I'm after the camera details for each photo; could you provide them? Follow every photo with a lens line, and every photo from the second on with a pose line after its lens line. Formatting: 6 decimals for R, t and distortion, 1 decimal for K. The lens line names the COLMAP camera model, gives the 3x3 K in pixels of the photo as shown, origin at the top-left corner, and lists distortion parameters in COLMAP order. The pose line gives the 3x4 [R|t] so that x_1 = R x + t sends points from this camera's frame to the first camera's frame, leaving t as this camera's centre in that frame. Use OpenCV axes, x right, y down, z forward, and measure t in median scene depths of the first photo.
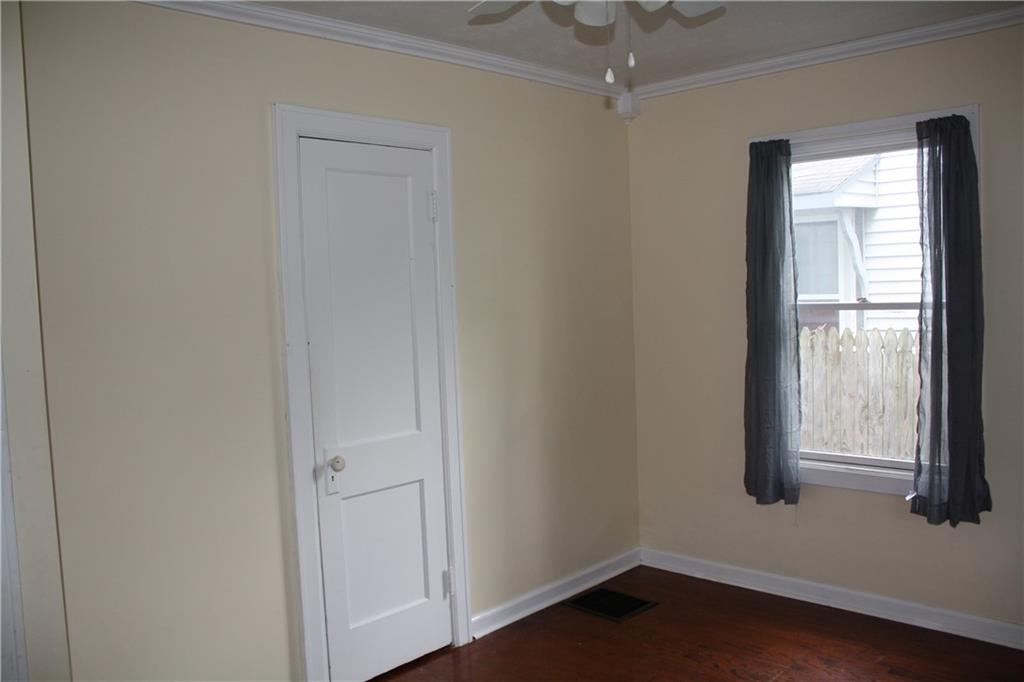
lens RADIAL K [[878.5, 0, 512.0], [0, 878.5, 341.0], [0, 0, 1]] dist [-0.174134, 0.150597]
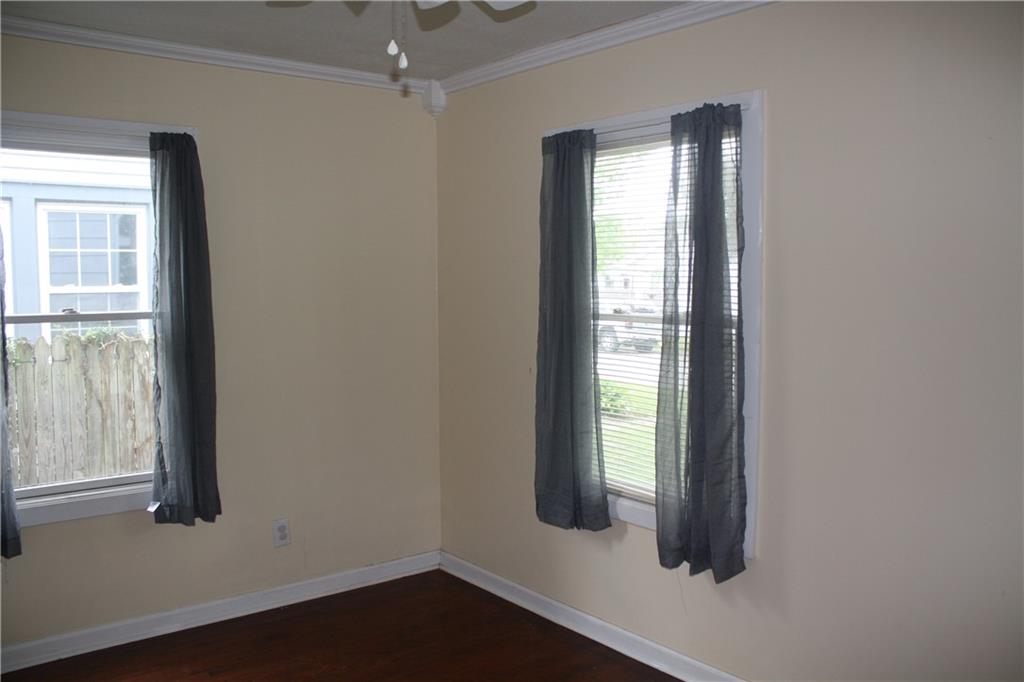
lens RADIAL K [[878.5, 0, 512.0], [0, 878.5, 341.0], [0, 0, 1]] dist [-0.174134, 0.150597]
pose [[0.122589, -0.034292, 0.991865, -0.472426], [0.060921, 0.997778, 0.026967, -0.012827], [-0.990586, 0.057119, 0.124406, 0.459462]]
